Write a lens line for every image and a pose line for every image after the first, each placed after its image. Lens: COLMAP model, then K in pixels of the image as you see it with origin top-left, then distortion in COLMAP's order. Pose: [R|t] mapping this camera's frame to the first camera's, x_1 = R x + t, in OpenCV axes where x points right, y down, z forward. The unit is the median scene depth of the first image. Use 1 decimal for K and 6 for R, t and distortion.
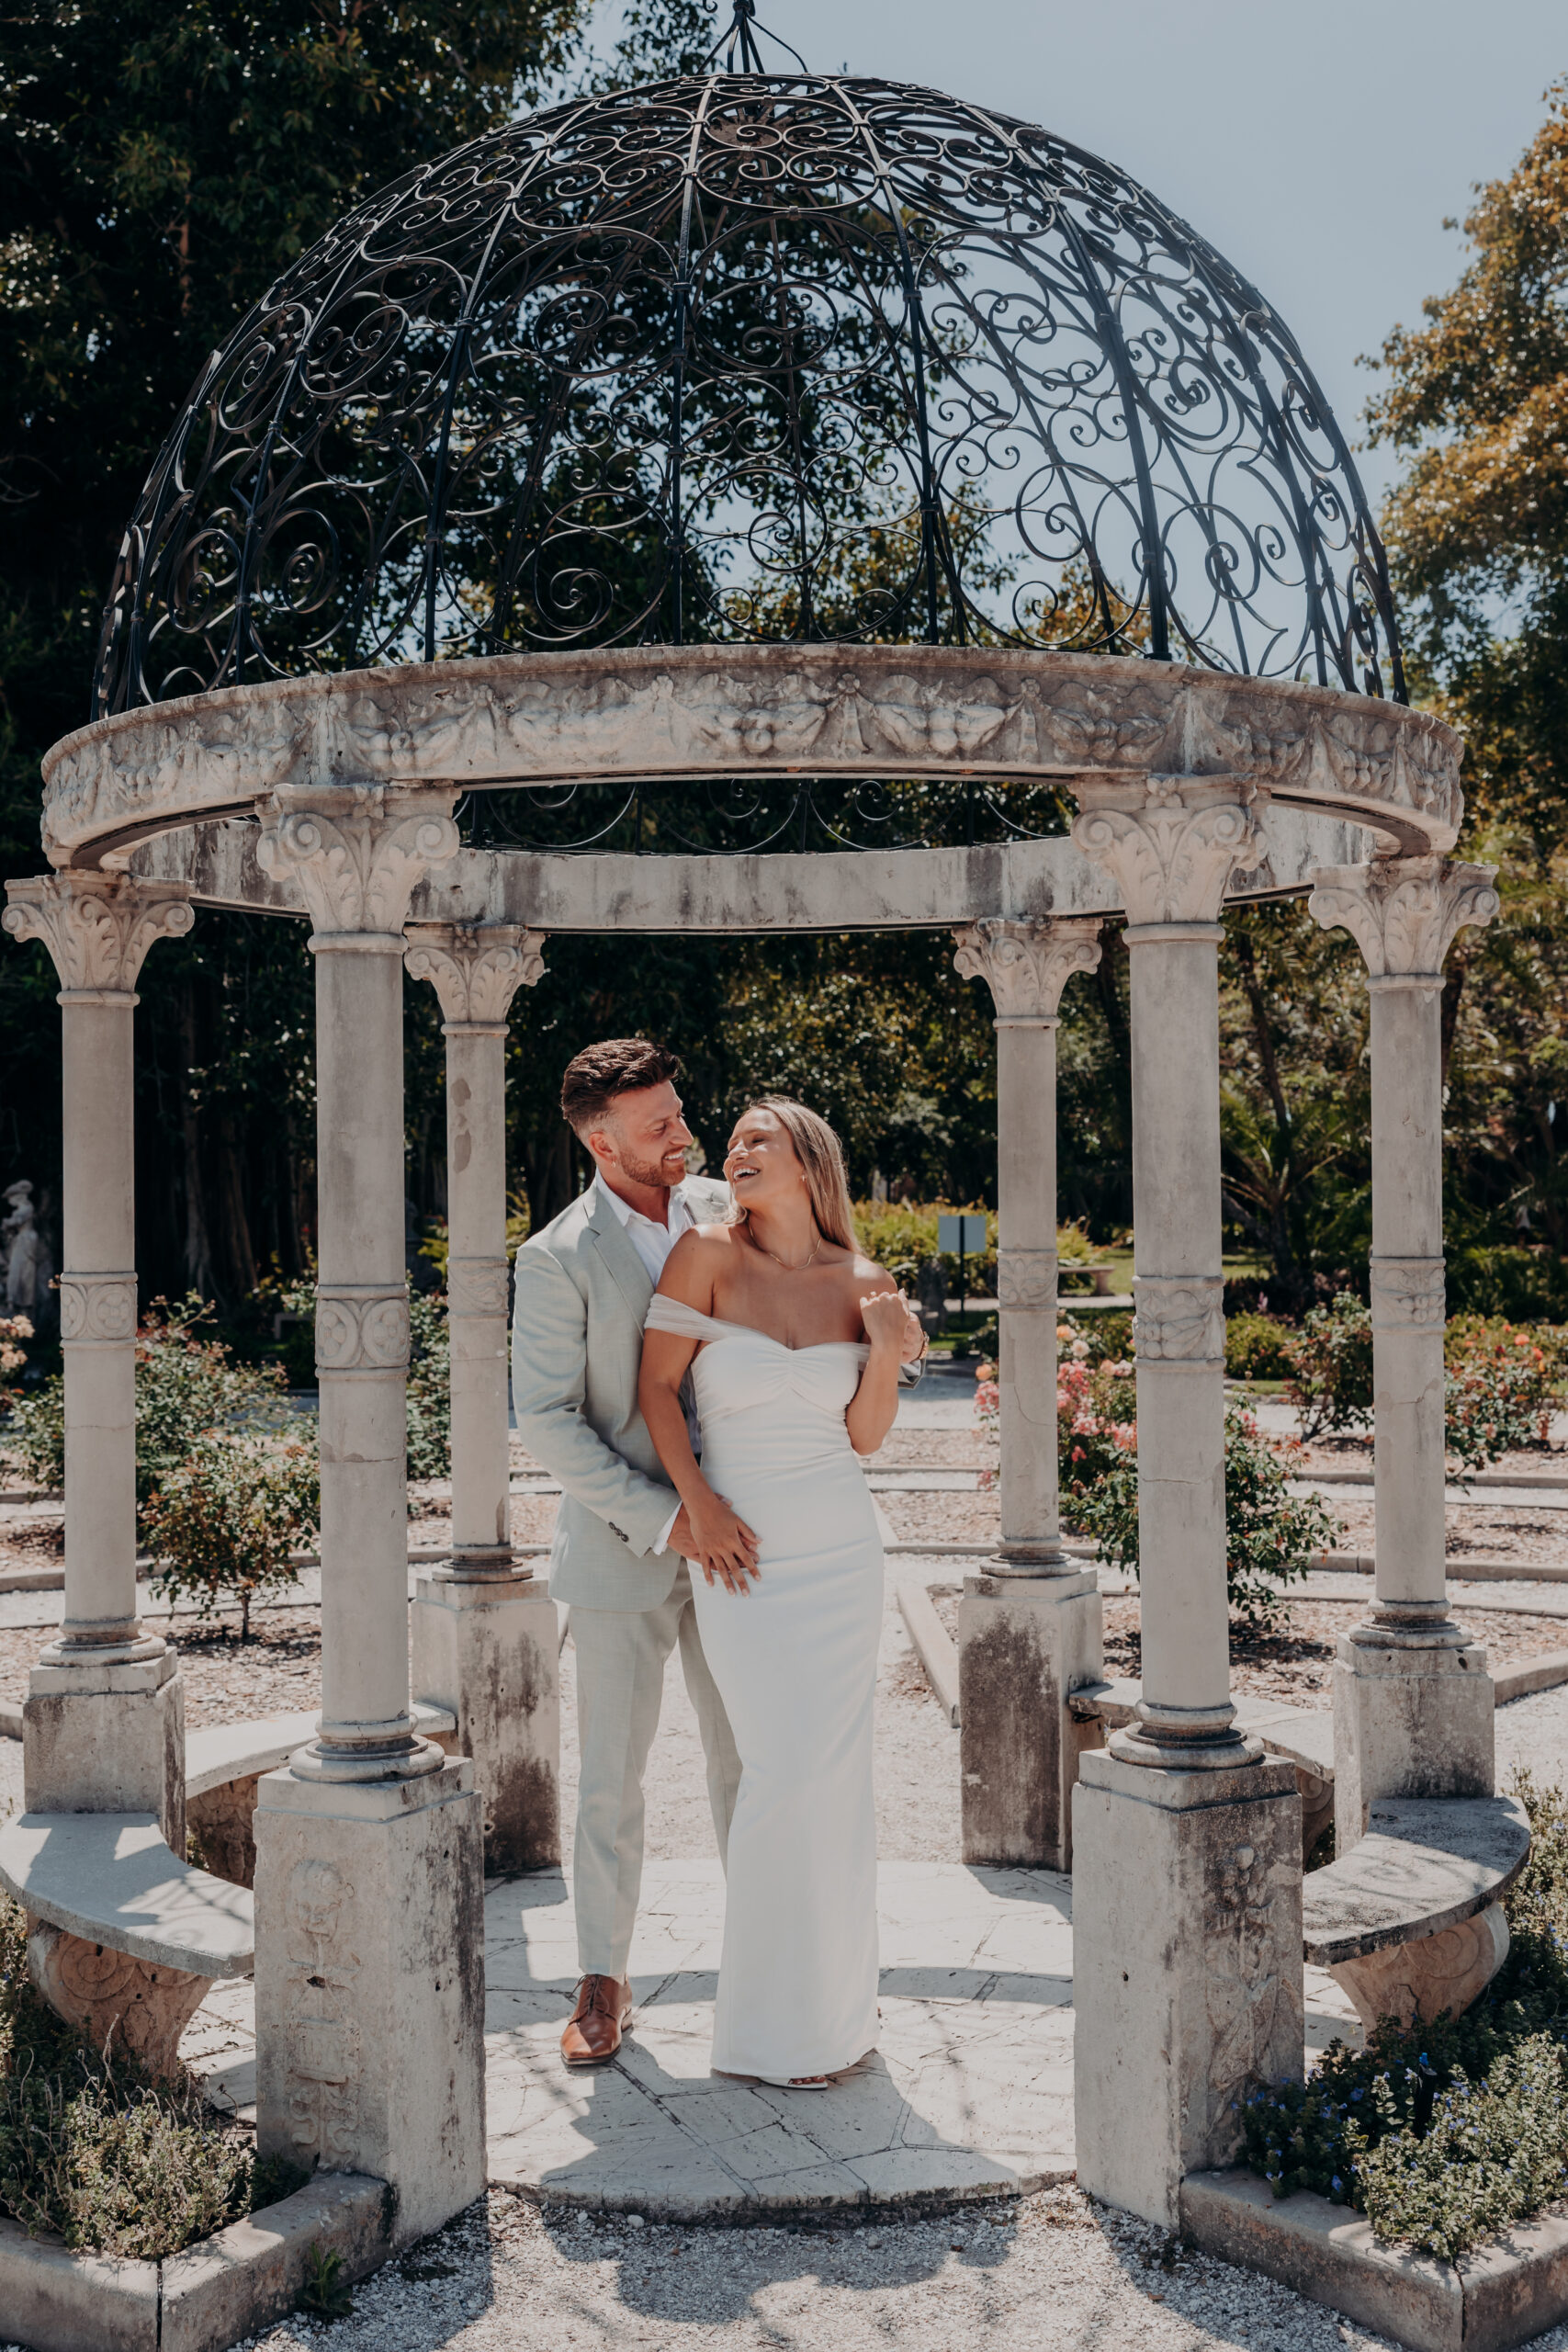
lens RADIAL K [[4791.3, 0, 784.0], [0, 4791.3, 1176.0], [0, 0, 1]] dist [0.051525, 0.021008]
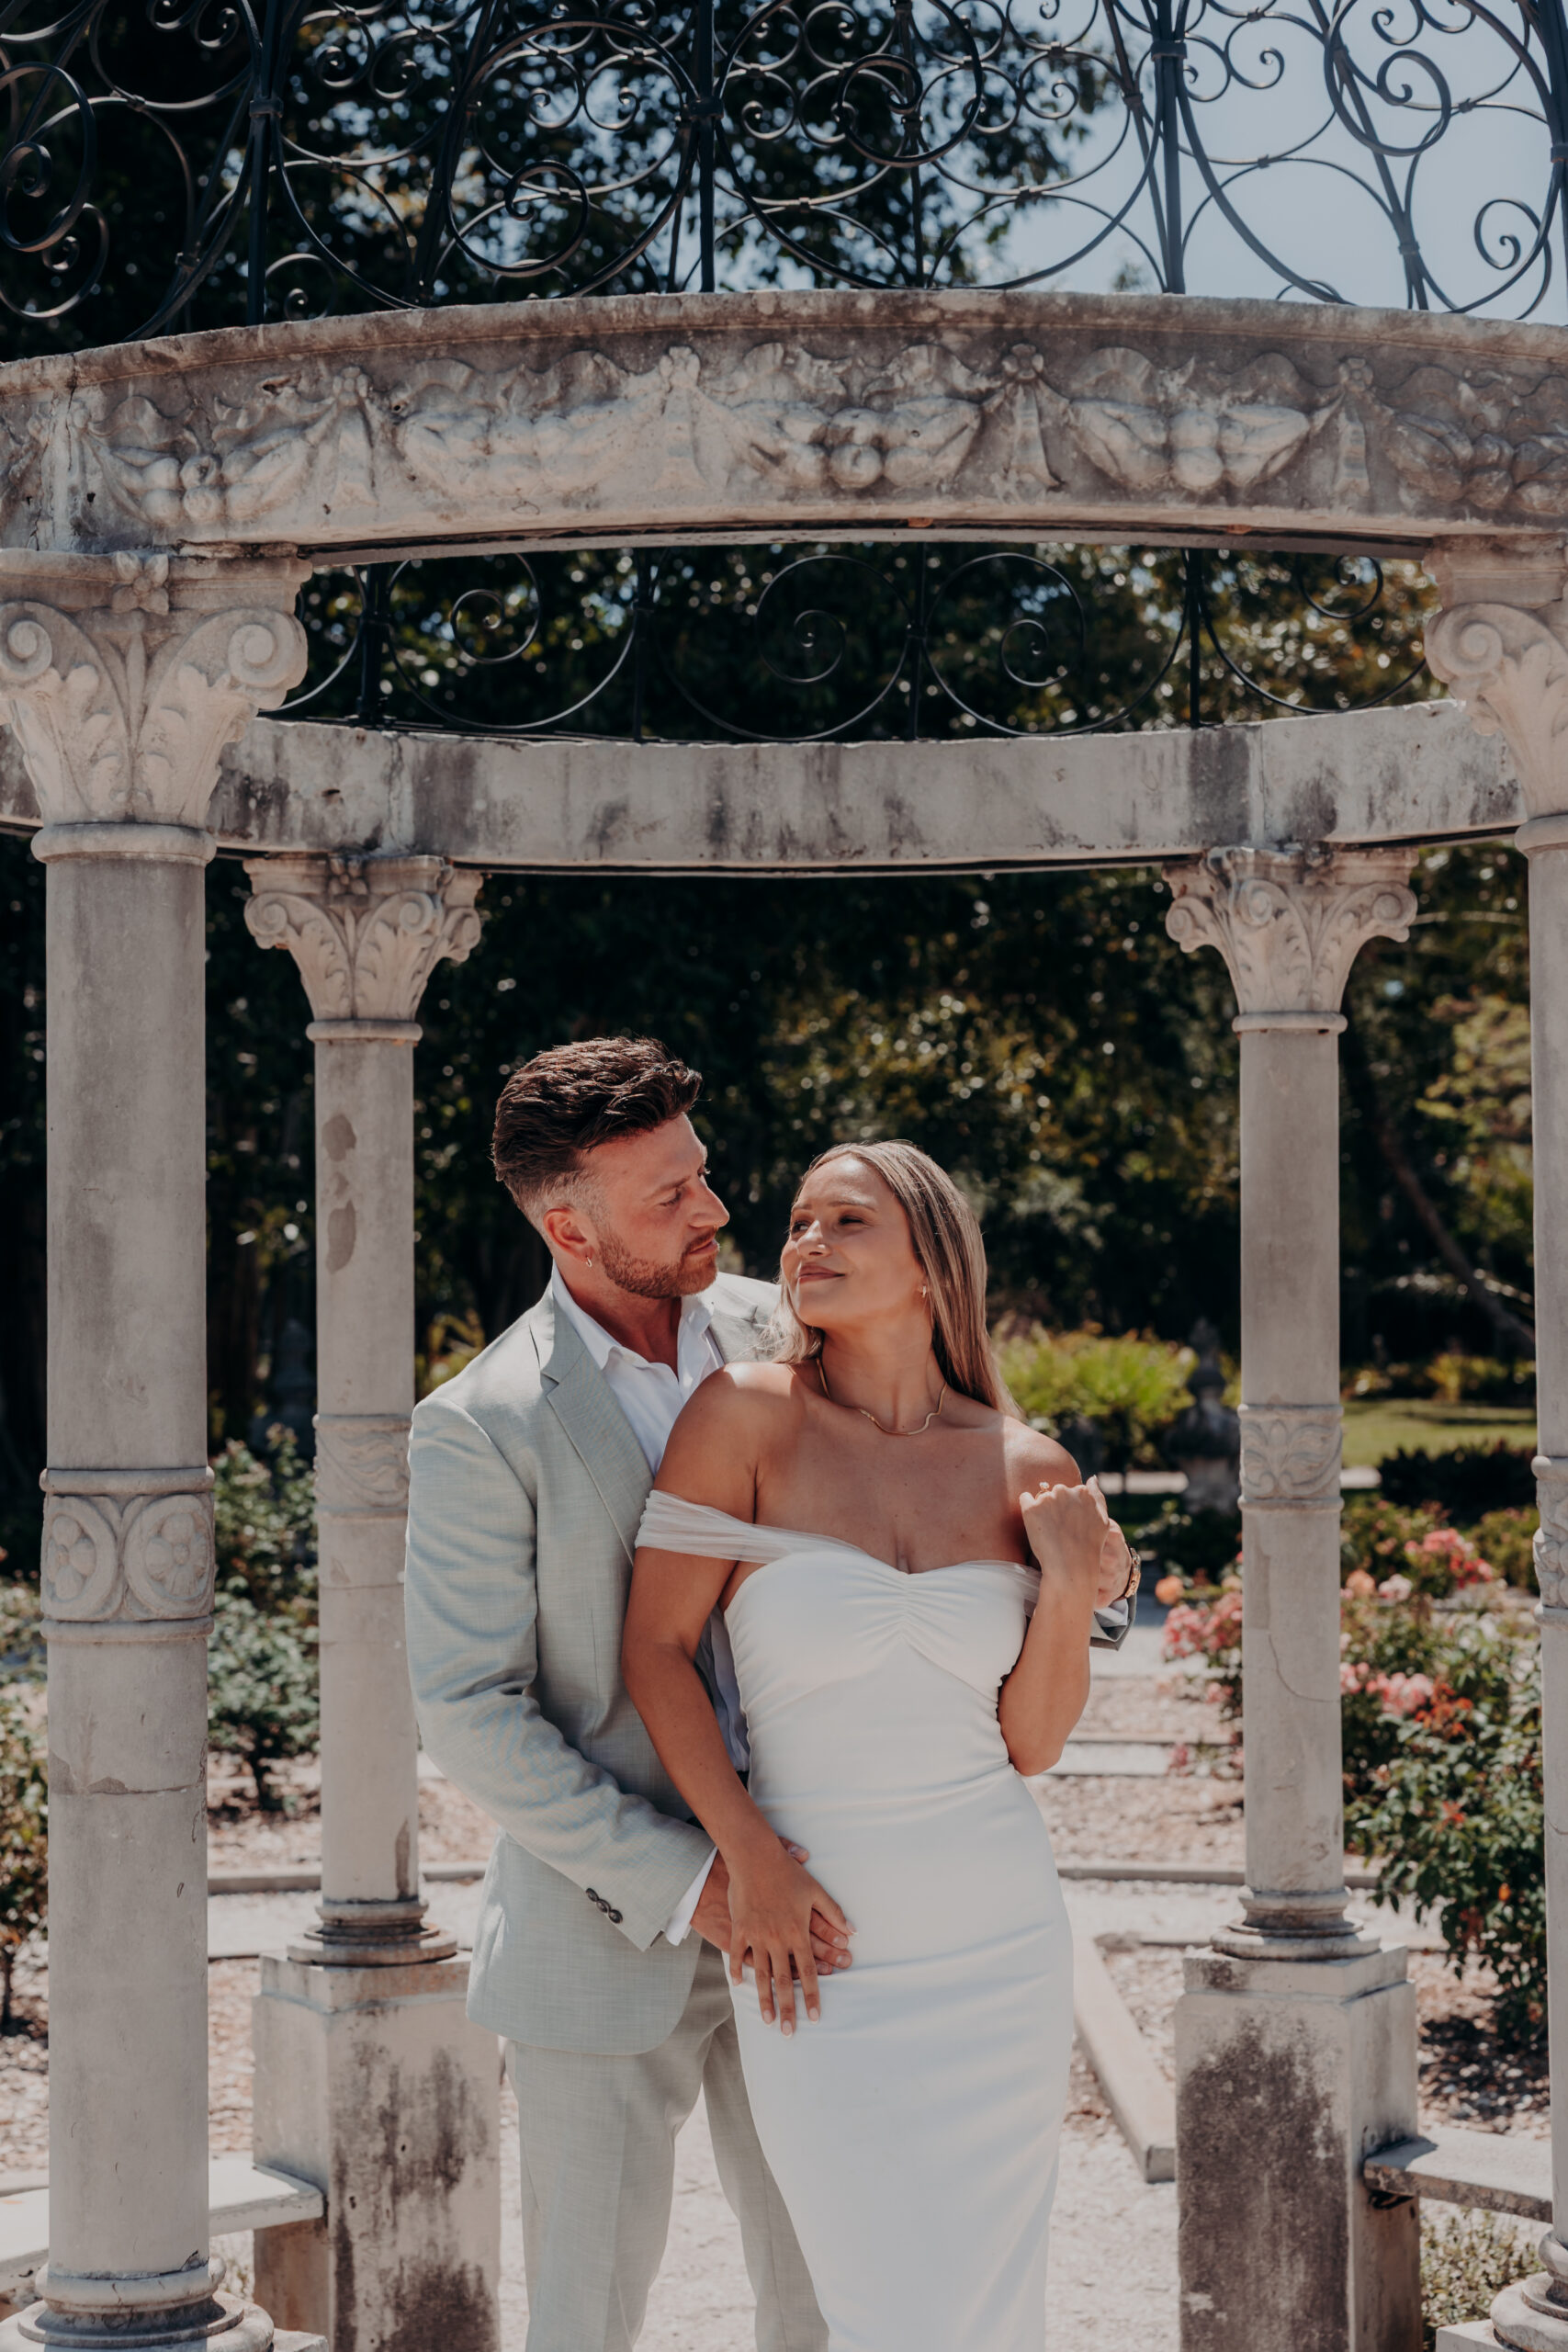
lens RADIAL K [[5489.3, 0, 784.0], [0, 5489.3, 1176.0], [0, 0, 1]] dist [0.022300, 0.053411]
pose [[0.999975, 0.002780, -0.006494, -0.007774], [-0.002937, 0.999698, -0.024385, 0.003798], [0.006425, 0.024403, 0.999682, 0.319481]]
